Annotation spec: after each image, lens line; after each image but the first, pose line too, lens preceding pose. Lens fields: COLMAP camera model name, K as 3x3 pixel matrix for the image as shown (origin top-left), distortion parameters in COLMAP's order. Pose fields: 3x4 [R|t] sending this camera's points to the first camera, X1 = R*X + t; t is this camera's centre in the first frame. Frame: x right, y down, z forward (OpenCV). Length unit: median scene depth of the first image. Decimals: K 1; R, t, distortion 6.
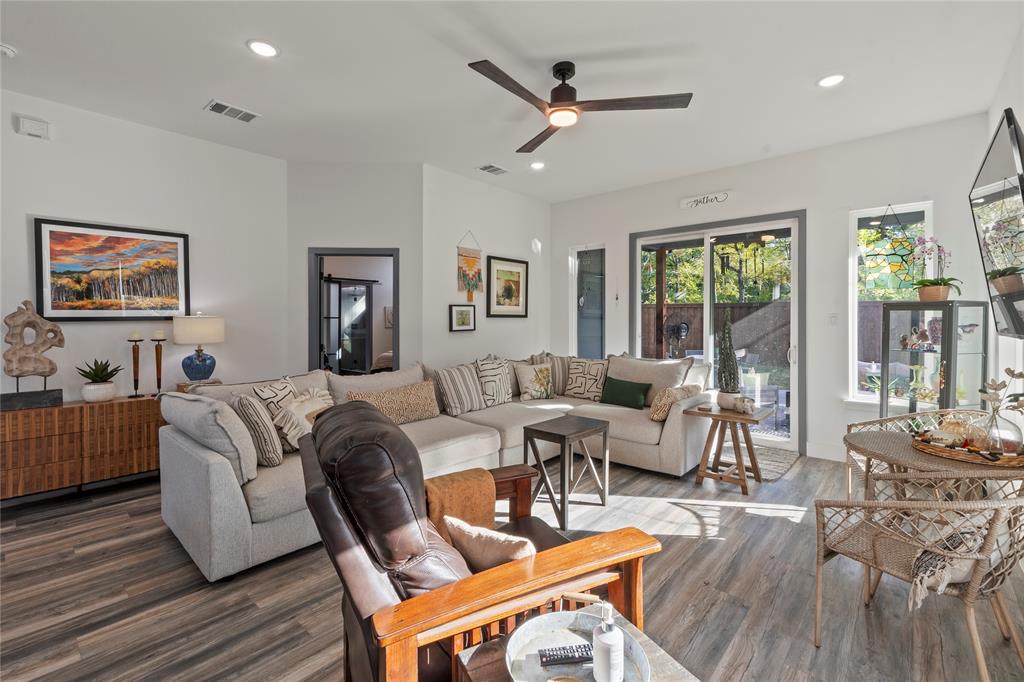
lens RADIAL K [[449.4, 0, 501.7], [0, 449.4, 331.2], [0, 0, 1]] dist [0.023148, 0.000042]
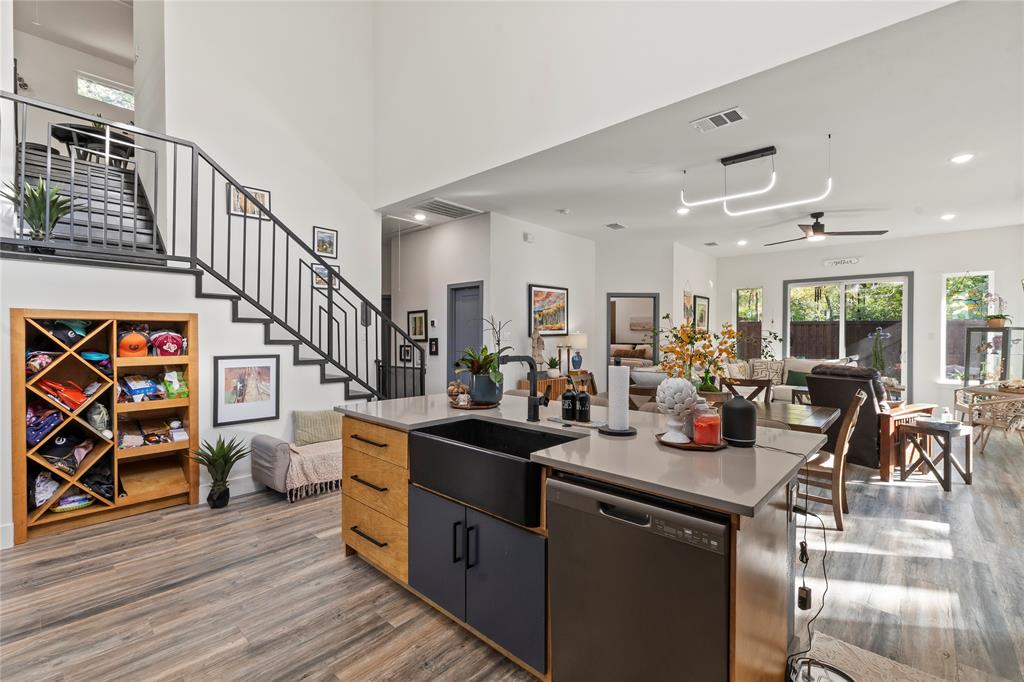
lens RADIAL K [[449.4, 0, 520.5], [0, 449.4, 340.2], [0, 0, 1]] dist [0.023148, 0.000042]
pose [[0.999986, 0.002327, 0.004671, -0.961893], [-0.002237, 0.999812, -0.019255, 0.028213], [-0.004715, 0.019244, 0.999804, -0.829795]]
